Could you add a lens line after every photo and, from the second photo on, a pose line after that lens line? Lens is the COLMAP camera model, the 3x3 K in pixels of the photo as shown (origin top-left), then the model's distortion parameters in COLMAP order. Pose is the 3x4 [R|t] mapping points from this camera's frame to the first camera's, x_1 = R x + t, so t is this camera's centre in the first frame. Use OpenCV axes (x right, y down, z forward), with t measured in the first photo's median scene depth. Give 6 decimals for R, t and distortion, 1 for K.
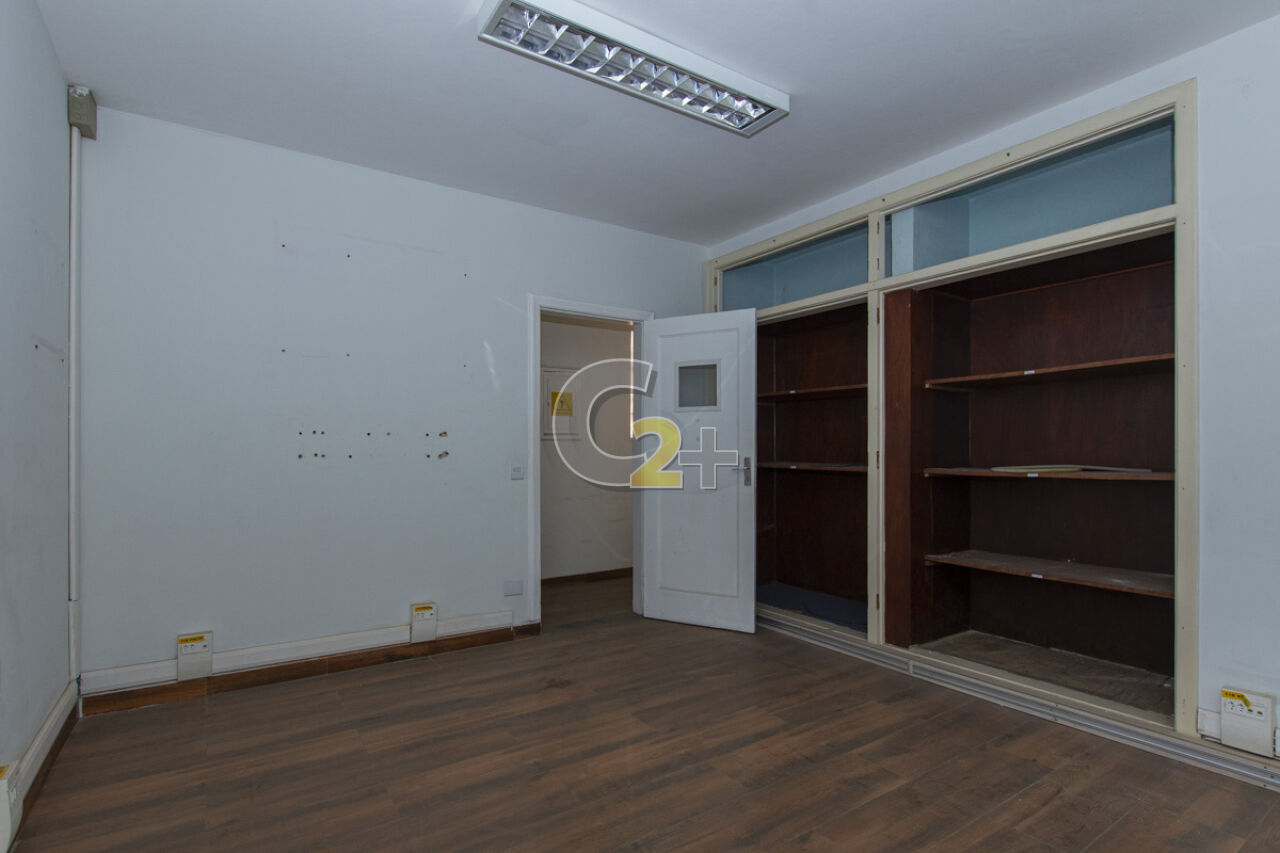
lens RADIAL K [[636.0, 0, 628.9], [0, 636.0, 451.3], [0, 0, 1]] dist [-0.015749, 0.000017]
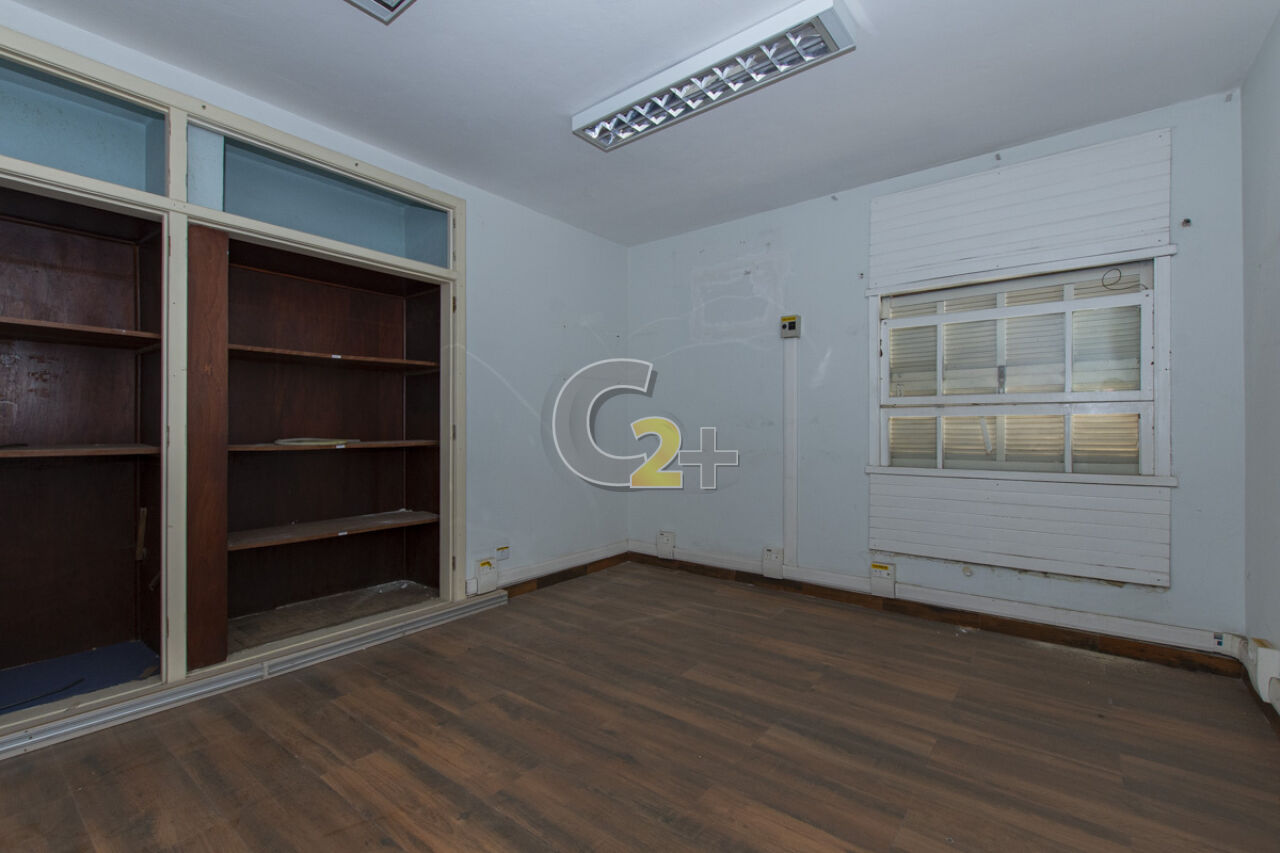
lens RADIAL K [[545.4, 0, 643.4], [0, 545.4, 426.1], [0, 0, 1]] dist [0.025615, 0.000263]
pose [[-0.311589, 0.002466, 0.950214, -0.503060], [0.001478, 0.999997, -0.002110, 0.003630], [-0.950216, 0.000747, -0.311592, 0.818309]]
